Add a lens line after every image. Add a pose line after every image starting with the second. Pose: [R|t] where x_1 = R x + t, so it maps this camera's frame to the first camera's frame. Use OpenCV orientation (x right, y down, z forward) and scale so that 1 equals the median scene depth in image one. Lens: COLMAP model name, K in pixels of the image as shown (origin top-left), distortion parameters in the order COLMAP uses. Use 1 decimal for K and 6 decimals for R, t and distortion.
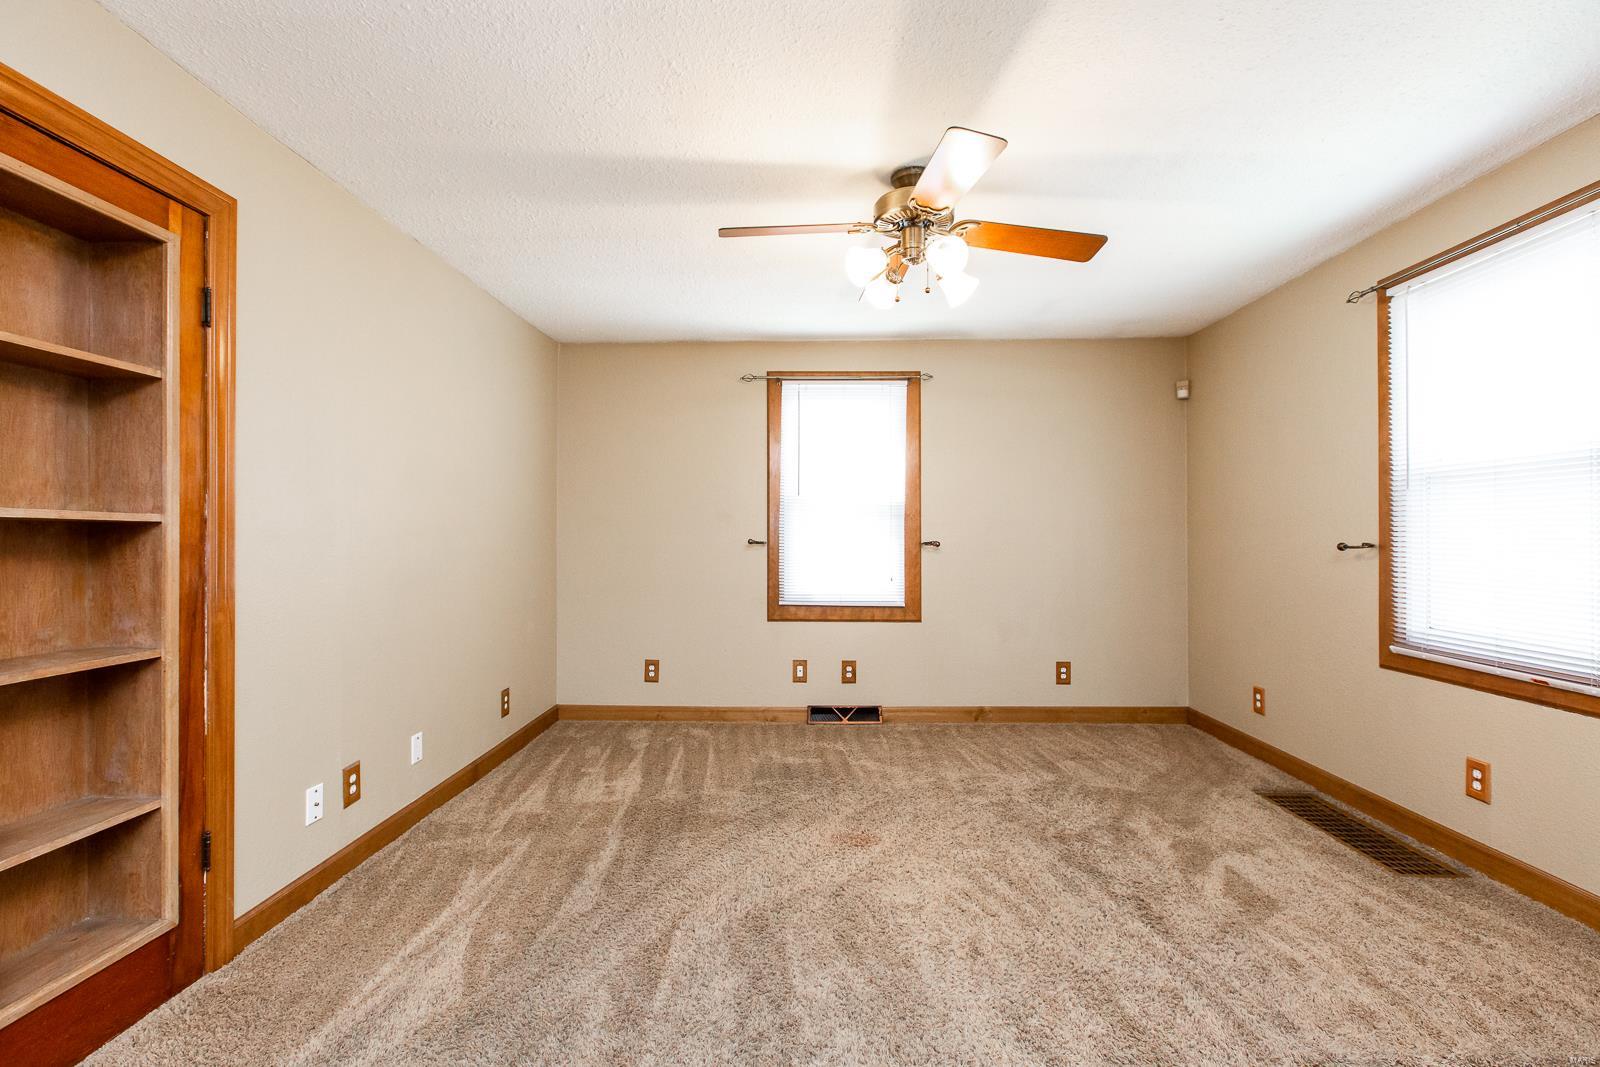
lens RADIAL K [[704.5, 0, 794.7], [0, 704.5, 535.1], [0, 0, 1]] dist [-0.000121, -0.000313]
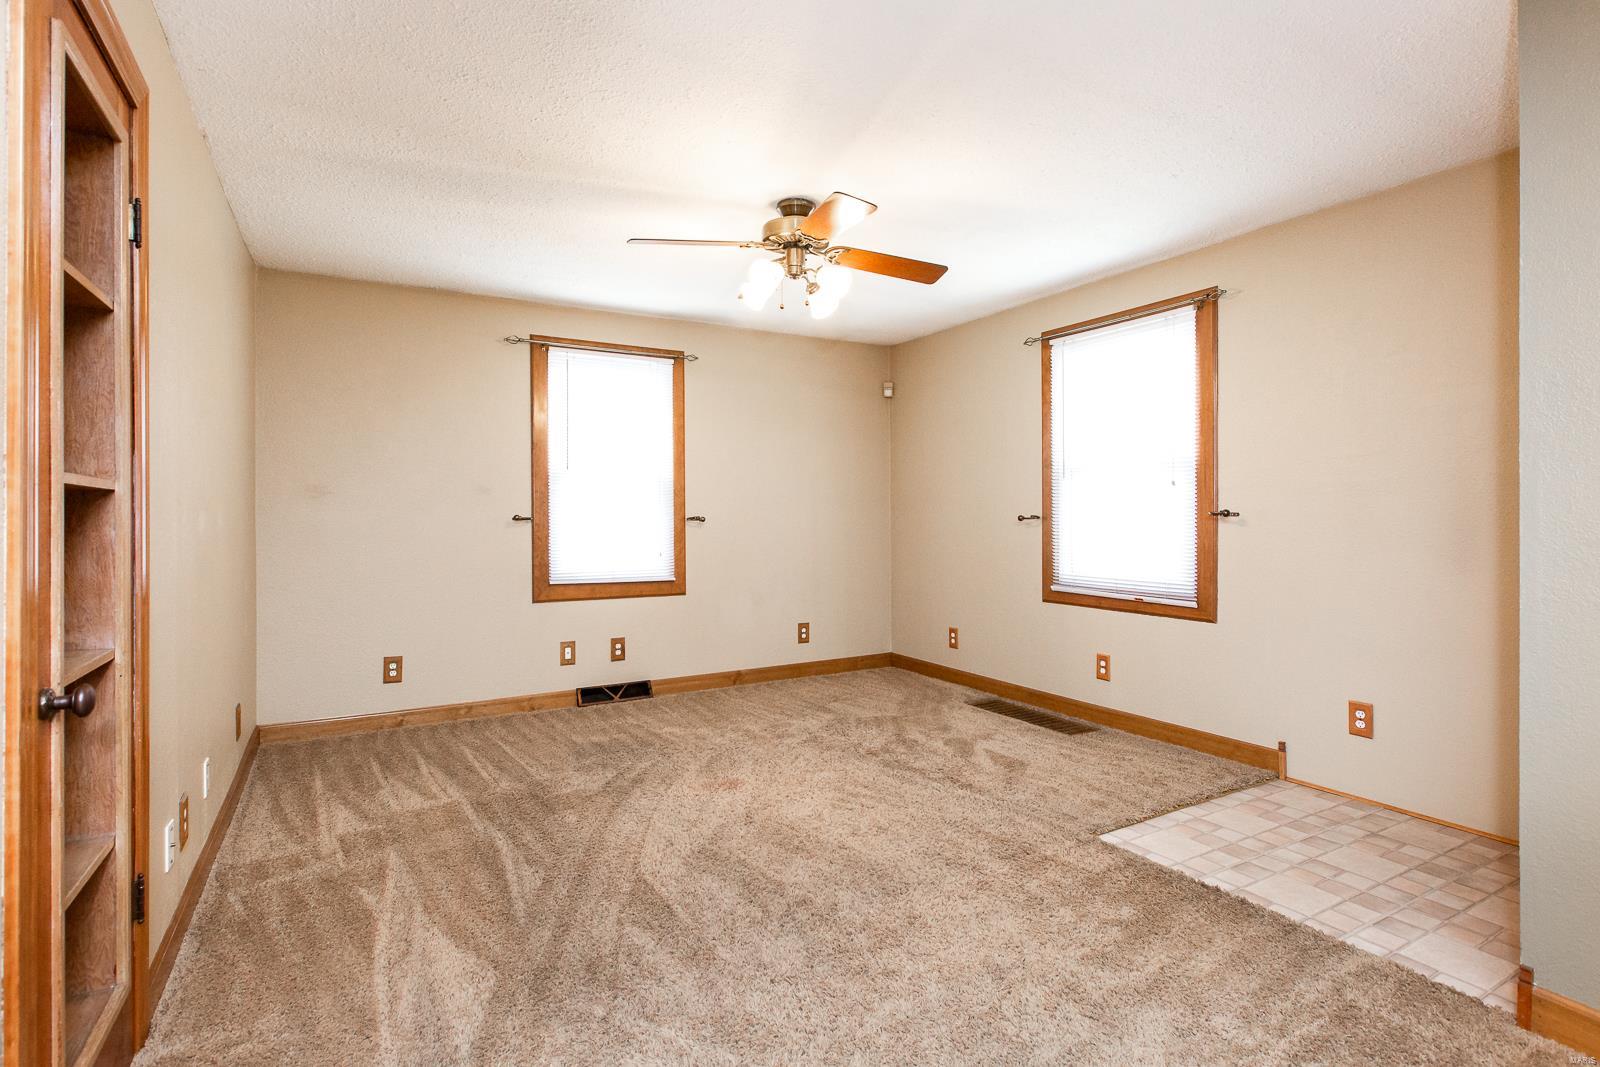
lens RADIAL K [[787.8, 0, 799.9], [0, 787.8, 514.5], [0, 0, 1]] dist [-0.003105, 0.000591]
pose [[0.851997, -0.003312, 0.523536, -0.372367], [0.001839, 0.999993, 0.003332, 0.003054], [-0.523543, -0.001876, 0.851997, -0.094111]]
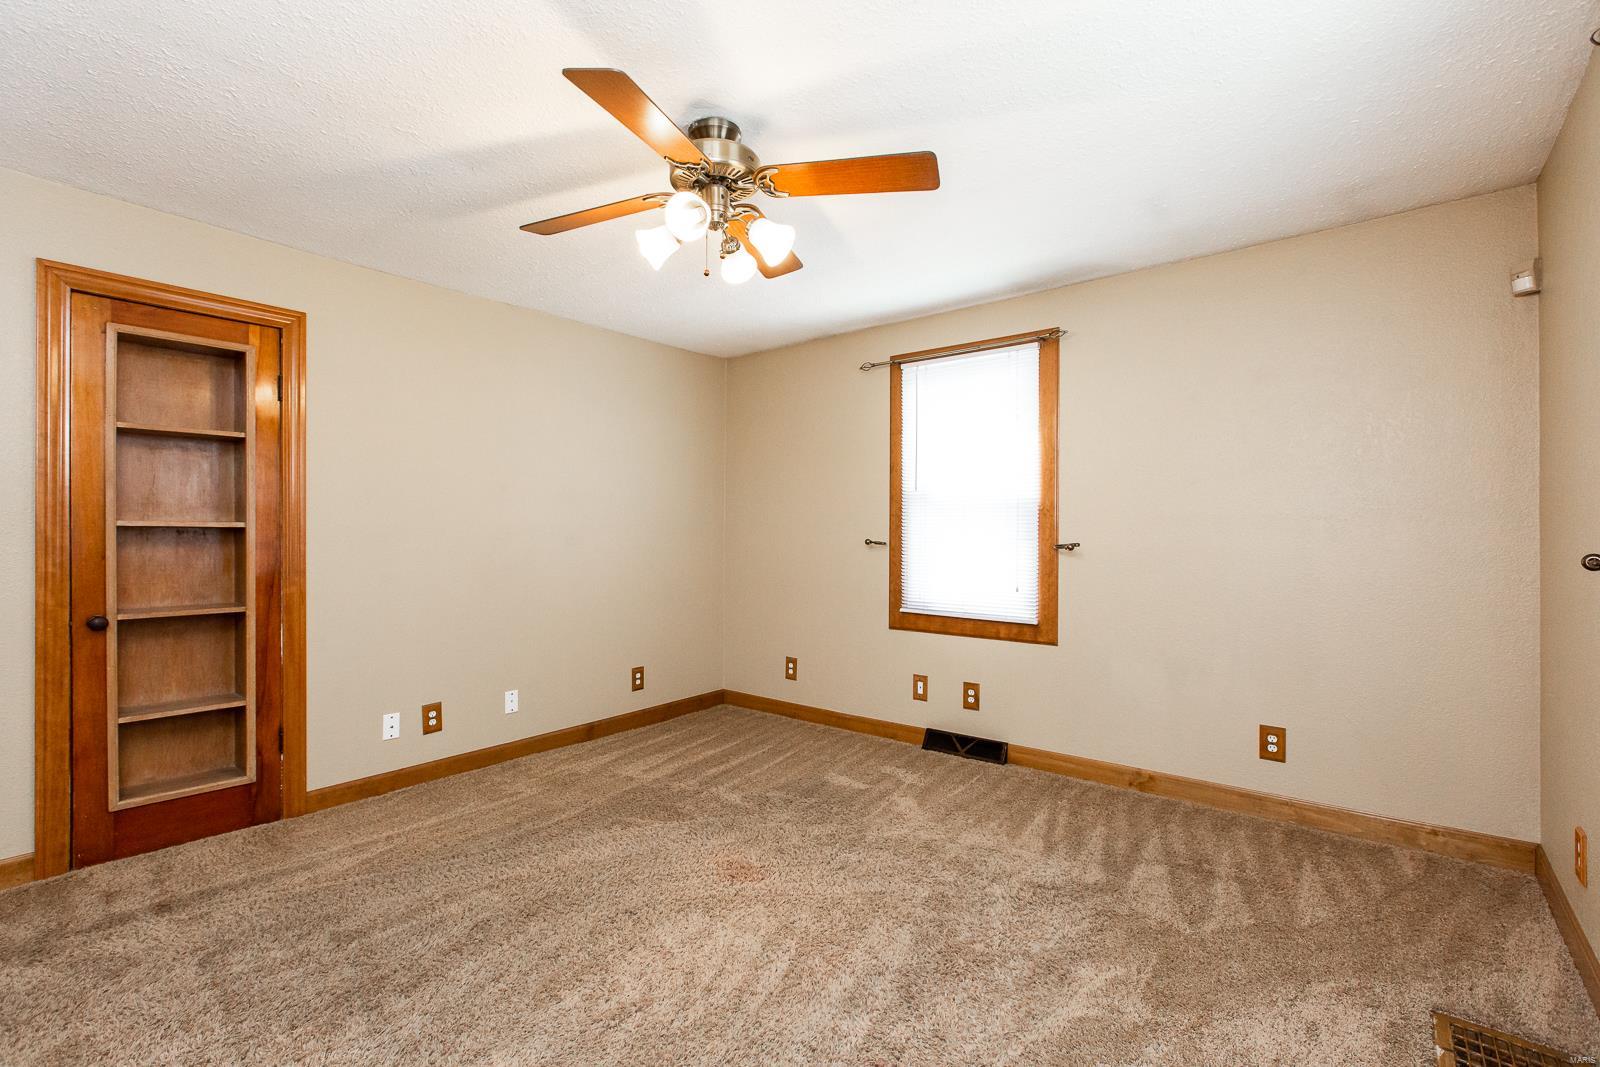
lens RADIAL K [[711.7, 0, 800.0], [0, 711.7, 533.5], [0, 0, 1]] dist [0.001816, 0.000435]
pose [[0.792084, 0.000466, -0.610412, 0.575725], [-0.000337, 1.000000, 0.000326, -0.002793], [0.610412, -0.000052, 0.792084, 0.256802]]
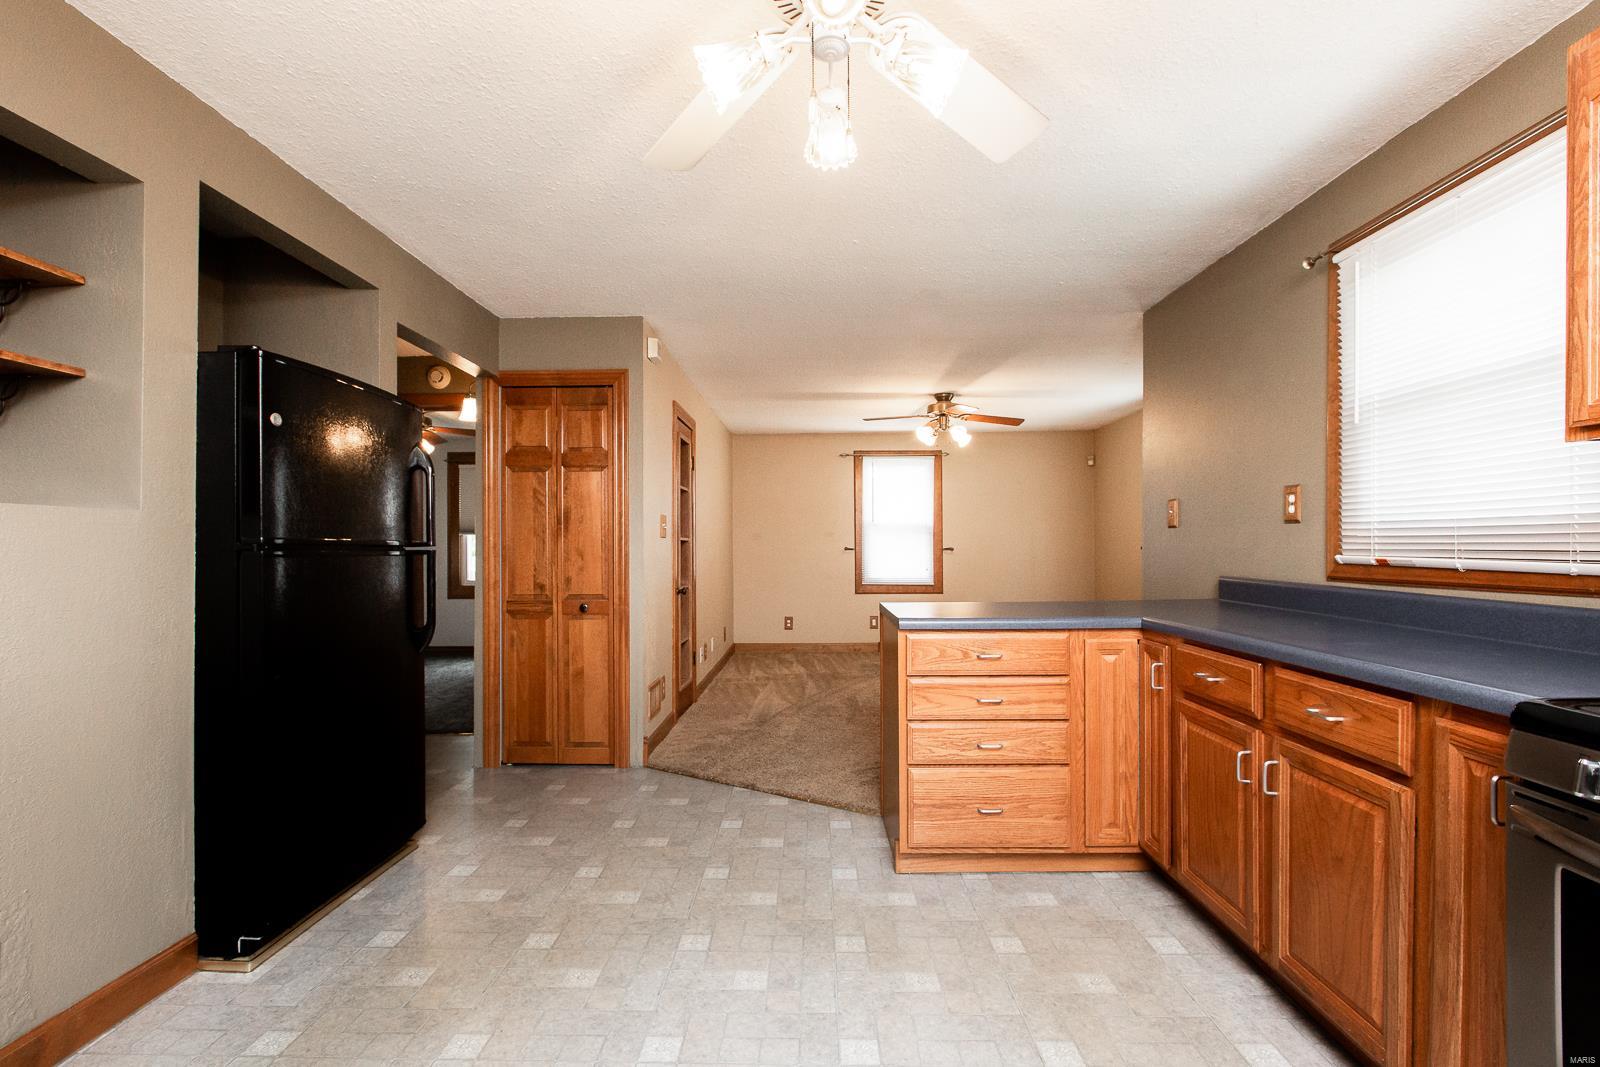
lens RADIAL K [[727.5, 0, 805.4], [0, 727.5, 550.3], [0, 0, 1]] dist [0.000549, 0.000094]
pose [[0.999894, -0.005858, 0.013335, -0.244515], [0.005787, 0.999969, 0.005308, 0.004875], [-0.013366, -0.005230, 0.999897, -1.055660]]
